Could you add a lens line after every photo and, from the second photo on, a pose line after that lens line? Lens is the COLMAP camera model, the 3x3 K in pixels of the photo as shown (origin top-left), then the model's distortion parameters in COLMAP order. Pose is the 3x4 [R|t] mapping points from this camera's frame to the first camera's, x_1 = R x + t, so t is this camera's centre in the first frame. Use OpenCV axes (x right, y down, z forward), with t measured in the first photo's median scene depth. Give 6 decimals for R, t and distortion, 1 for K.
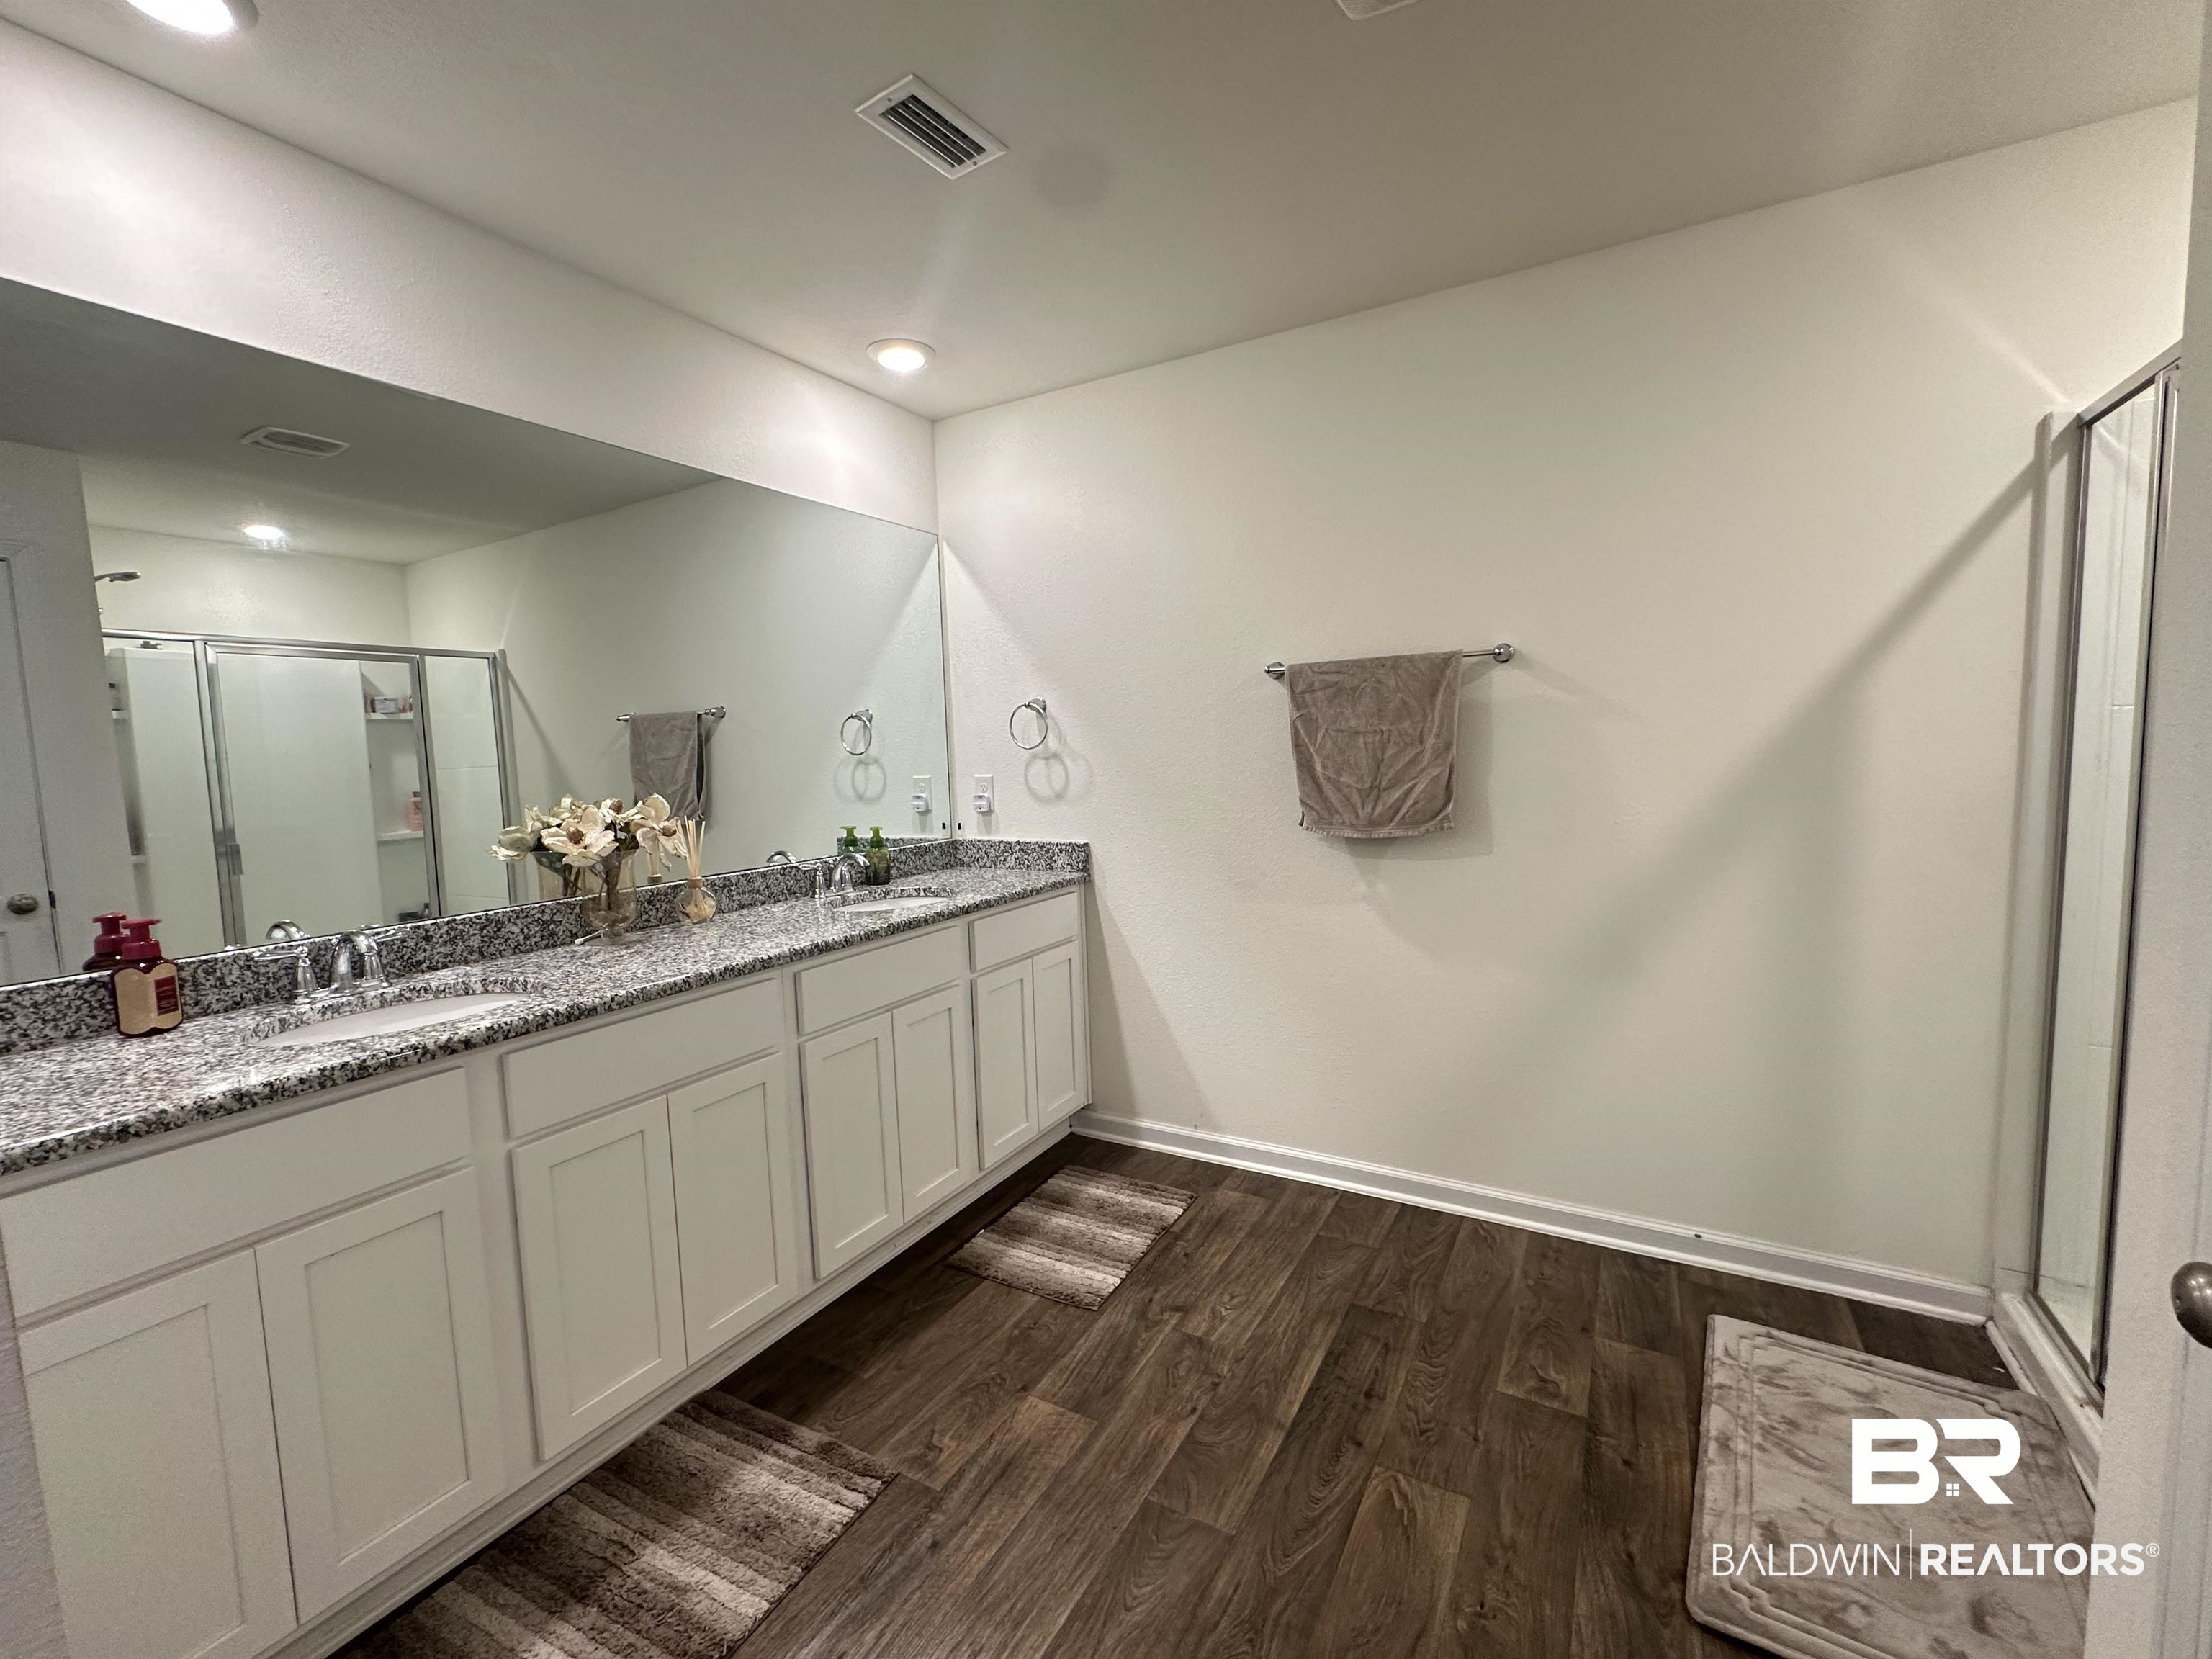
lens RADIAL K [[909.1, 0, 1112.0], [0, 909.1, 841.0], [0, 0, 1]] dist [-0.004448, 0.000332]
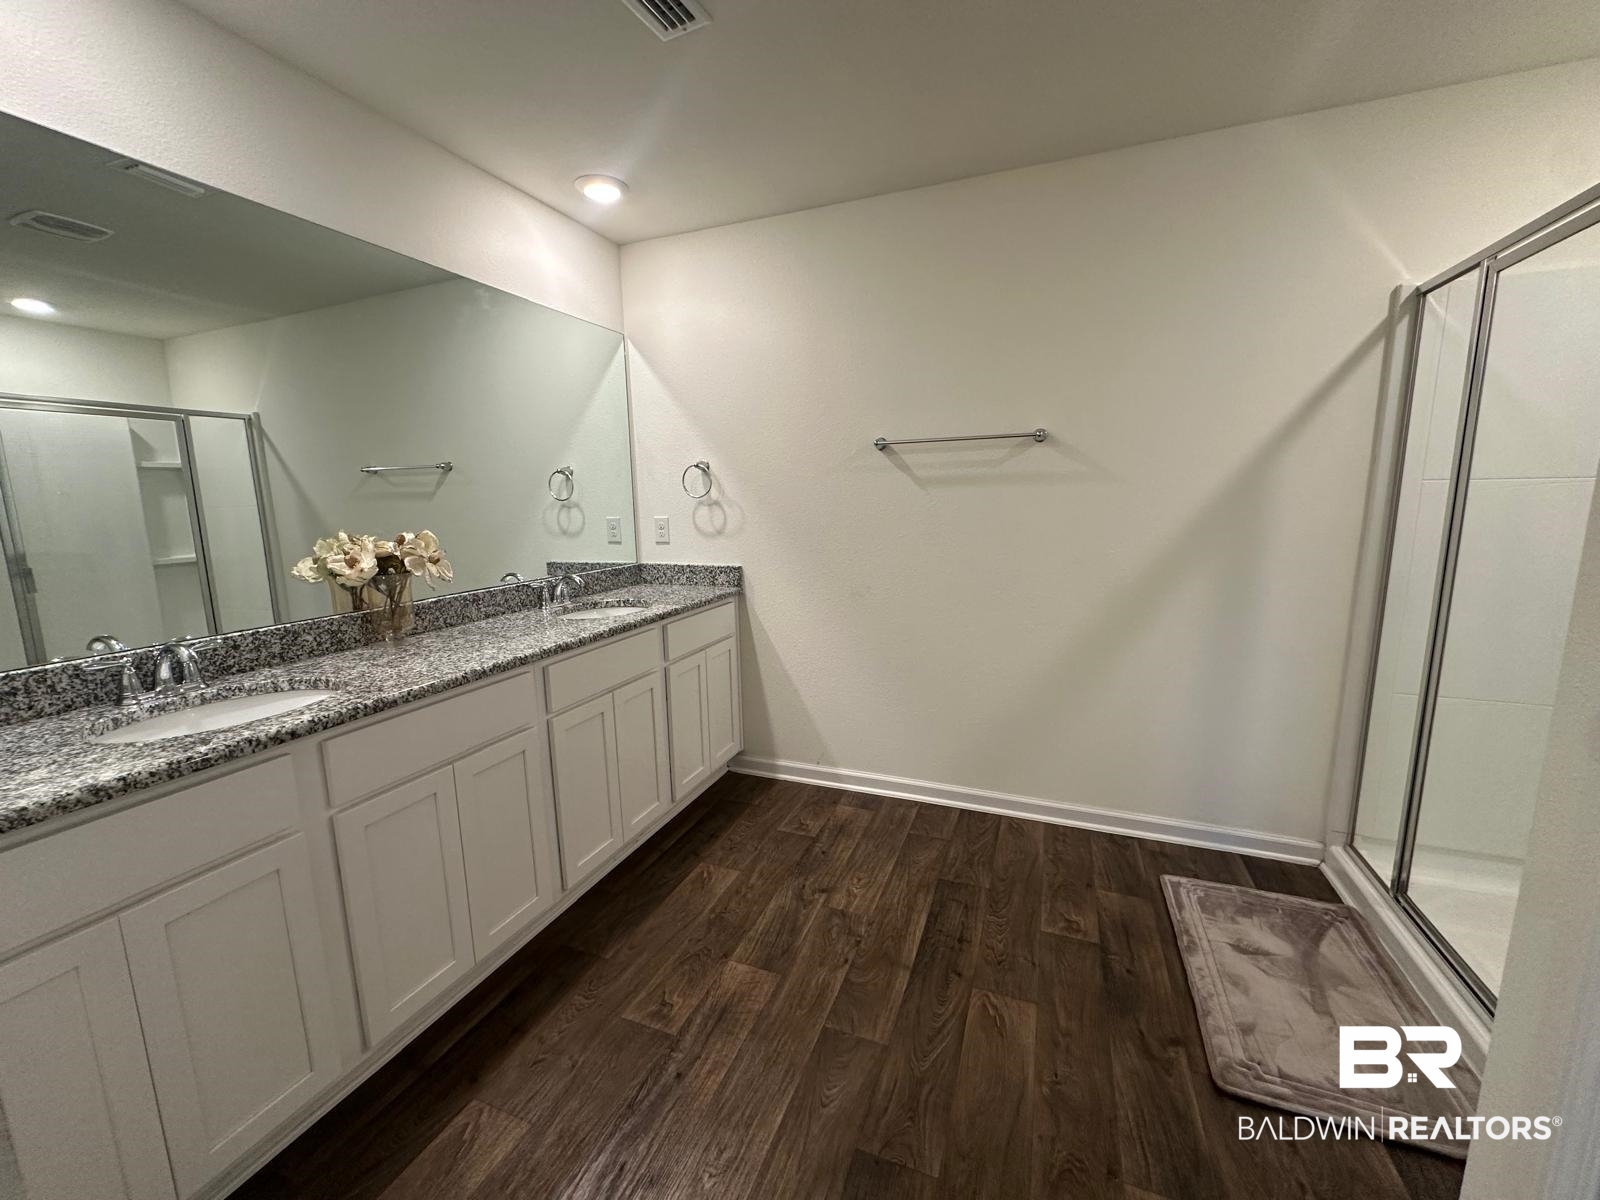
lens RADIAL K [[623.0, 0, 800.0], [0, 623.0, 604.7], [0, 0, 1]] dist [-0.006091, 0.001056]
pose [[0.990522, -0.009779, 0.137007, -0.105322], [0.000467, 0.997696, 0.067839, -0.006200], [-0.137355, -0.067132, 0.988244, 0.064049]]
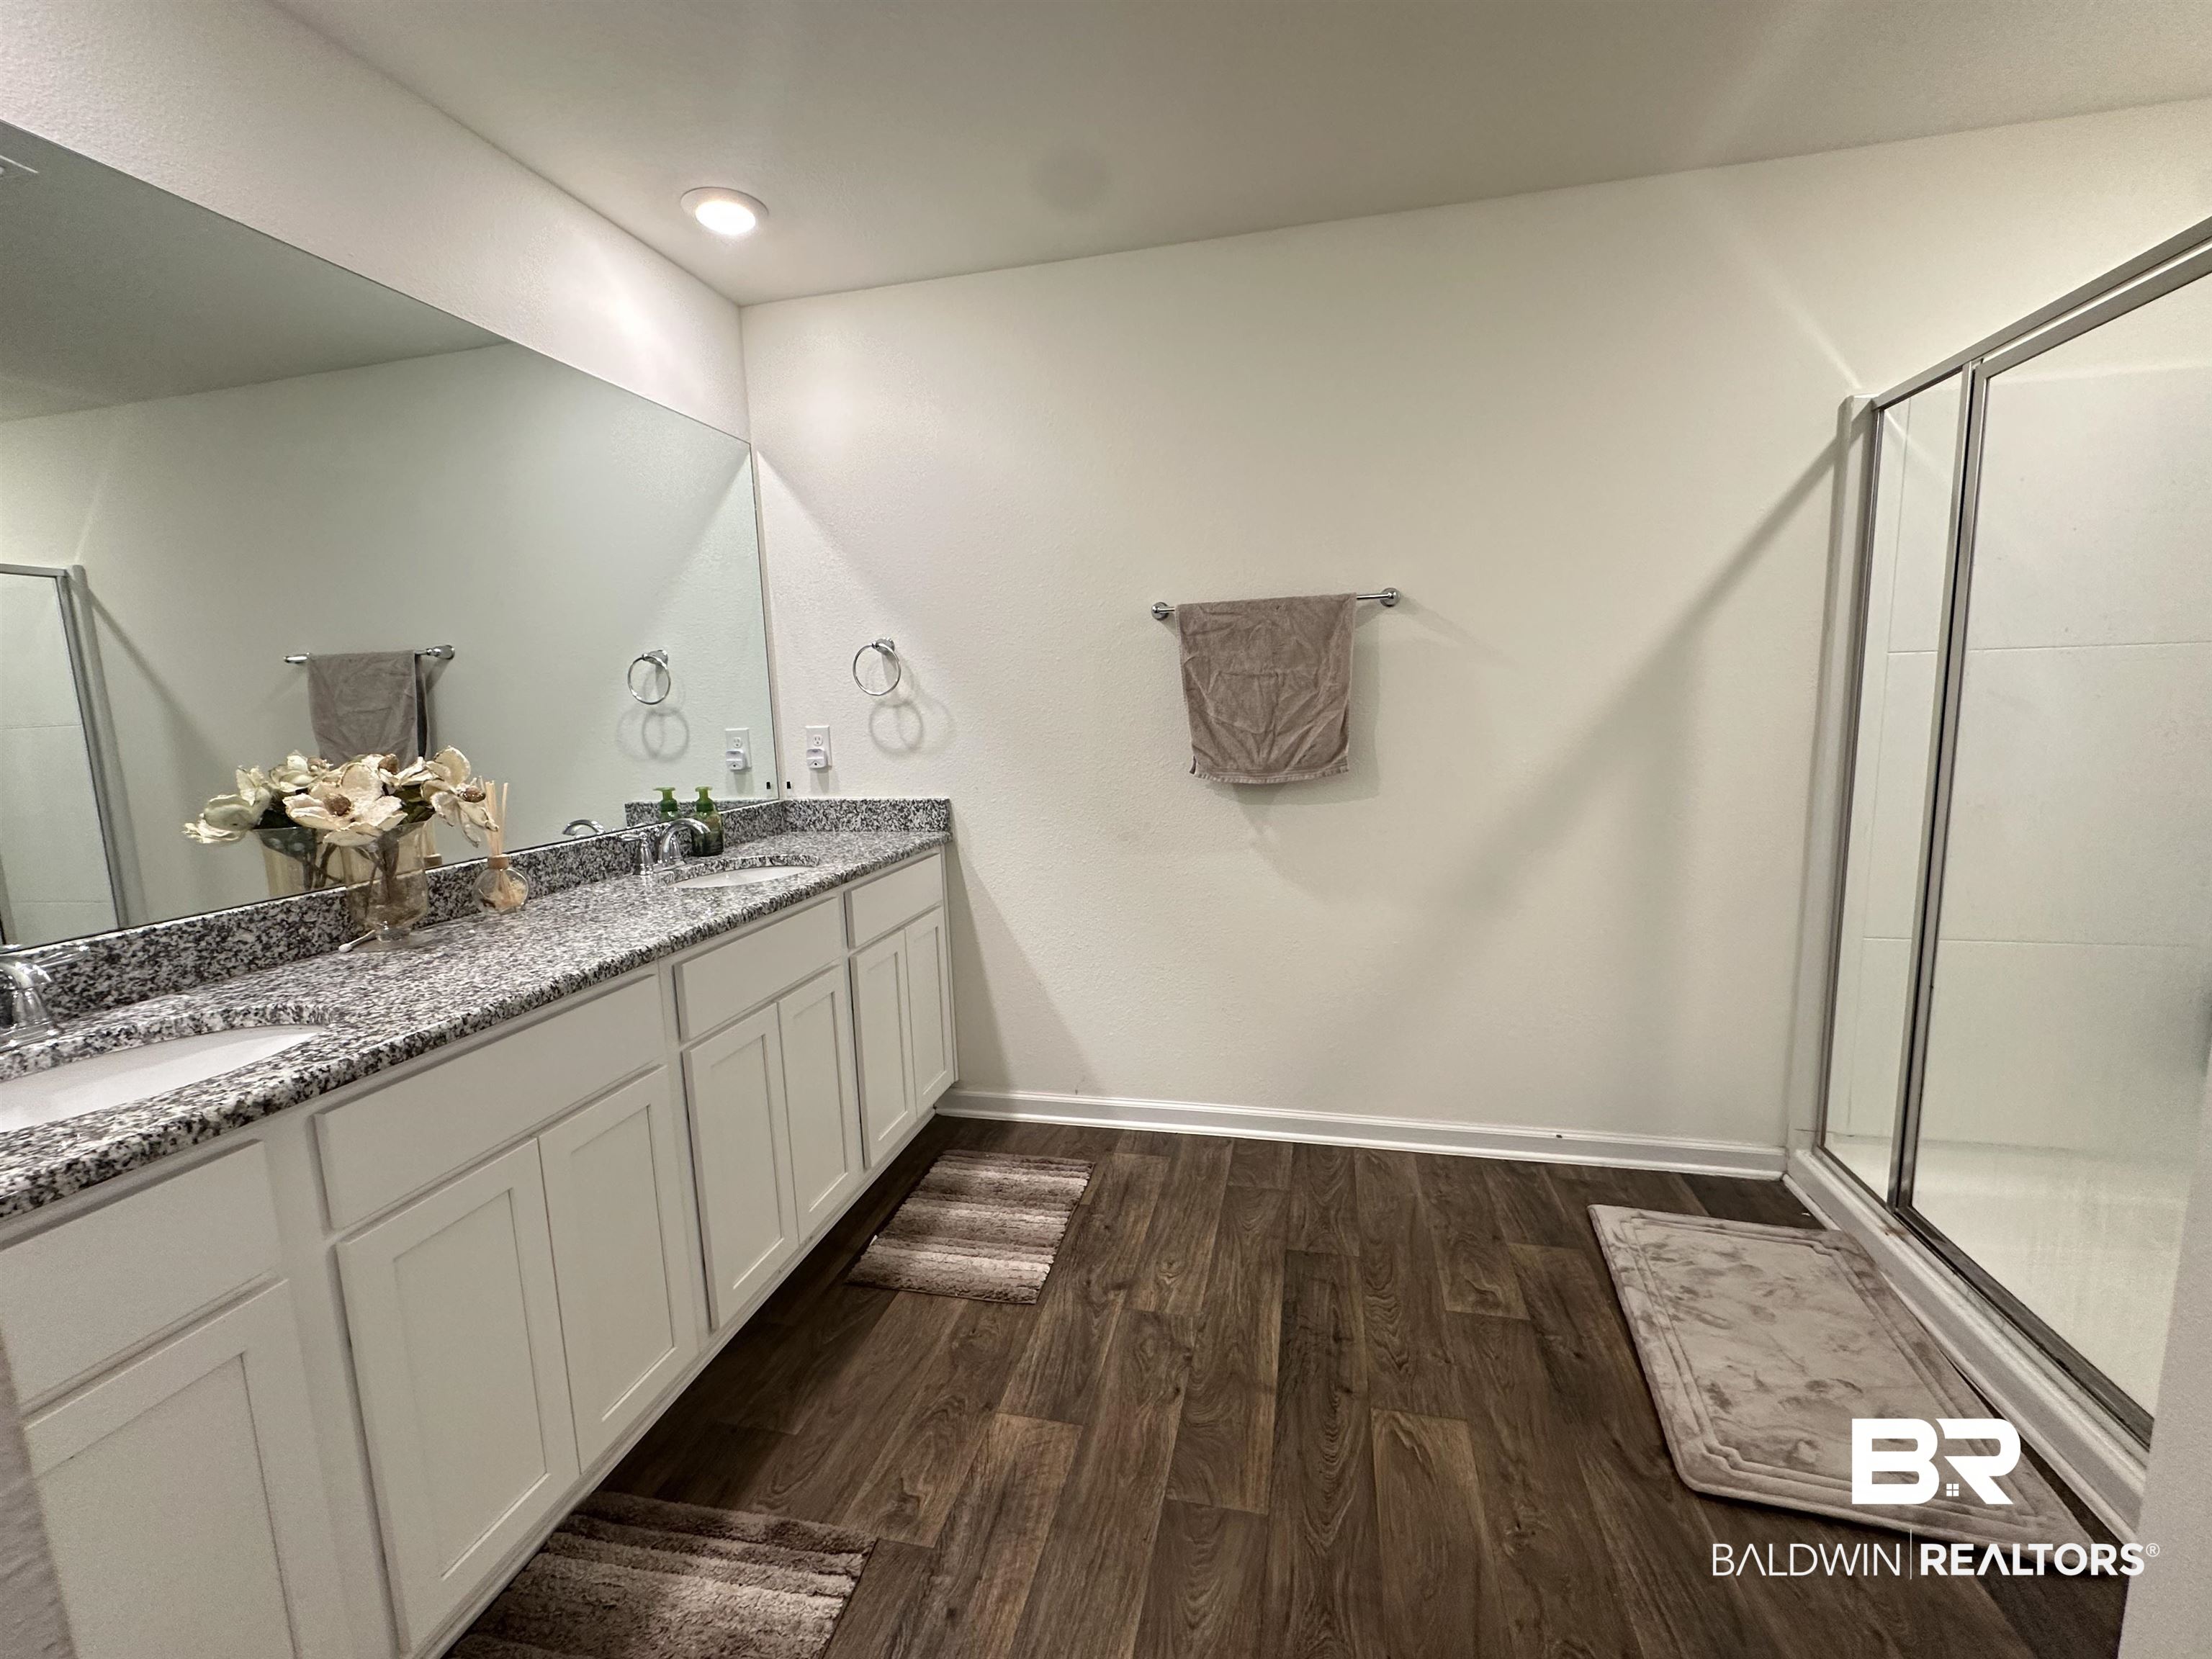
lens RADIAL K [[909.1, 0, 1100.2], [0, 909.1, 838.1], [0, 0, 1]] dist [-0.004448, 0.000332]
pose [[0.959495, -0.042497, 0.278503, -0.209836], [0.031224, 0.998508, 0.044788, 0.007809], [-0.279990, -0.034278, 0.959391, 0.127620]]
